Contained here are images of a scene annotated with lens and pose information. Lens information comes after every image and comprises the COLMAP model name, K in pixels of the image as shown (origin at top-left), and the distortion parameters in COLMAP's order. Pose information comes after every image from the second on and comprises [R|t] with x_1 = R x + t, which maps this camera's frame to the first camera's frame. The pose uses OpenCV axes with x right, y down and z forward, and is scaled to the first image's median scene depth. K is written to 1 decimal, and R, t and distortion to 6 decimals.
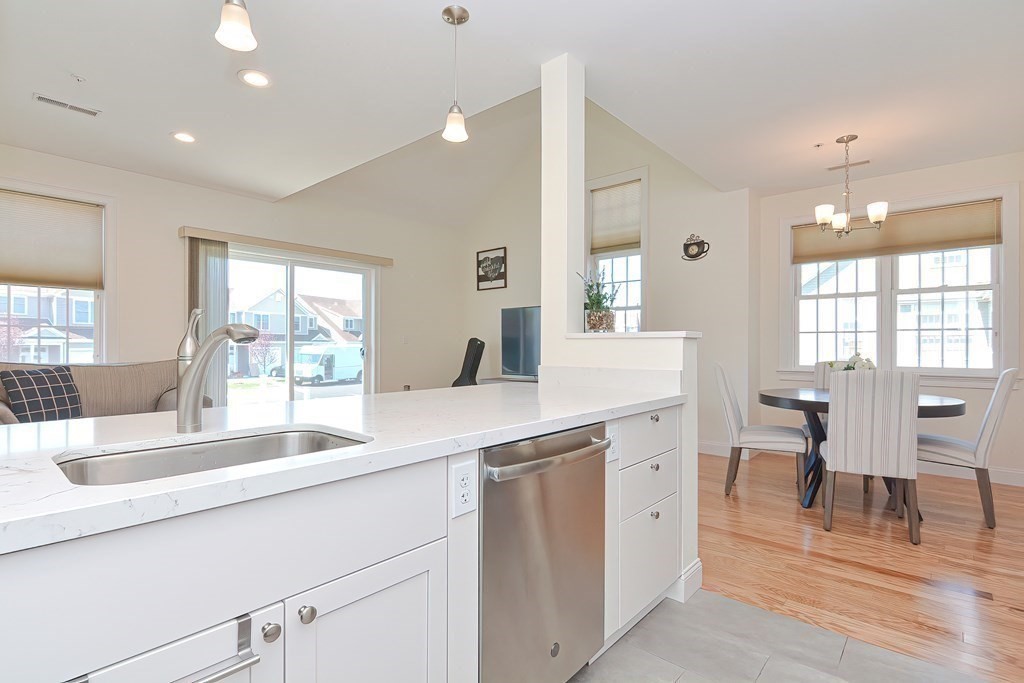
lens RADIAL K [[502.8, 0, 502.2], [0, 502.8, 343.6], [0, 0, 1]] dist [0.000391, -0.006935]
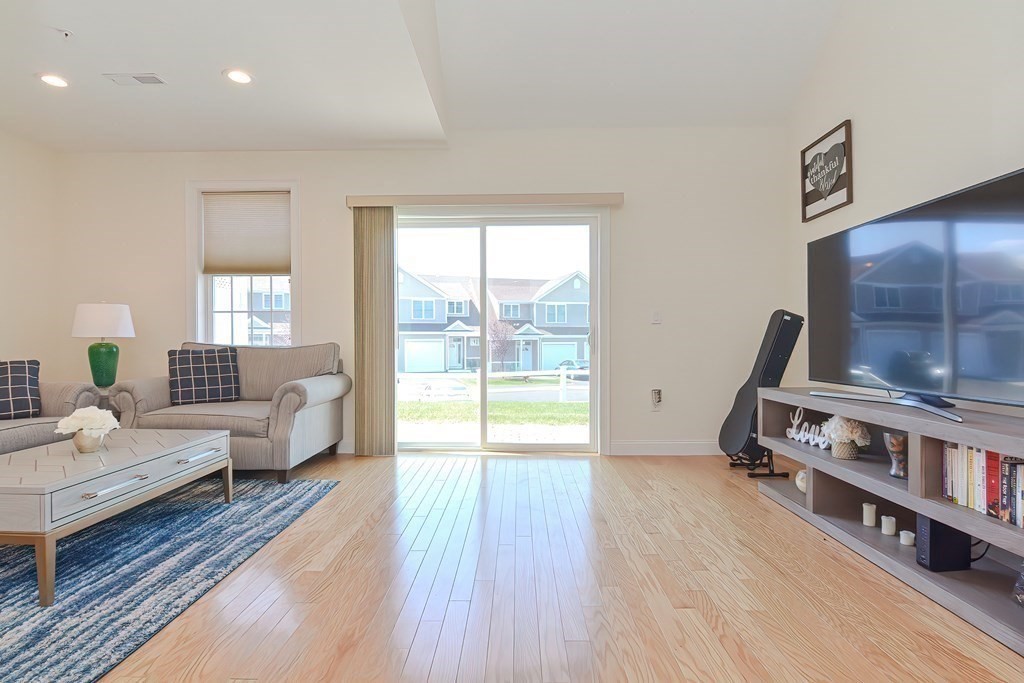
lens RADIAL K [[502.8, 0, 502.2], [0, 502.8, 343.6], [0, 0, 1]] dist [0.000391, -0.006935]
pose [[0.642388, -0.001072, -0.766379, 0.276426], [0.007404, 0.999961, 0.004808, 0.035400], [0.766344, -0.008763, 0.642371, 0.711876]]
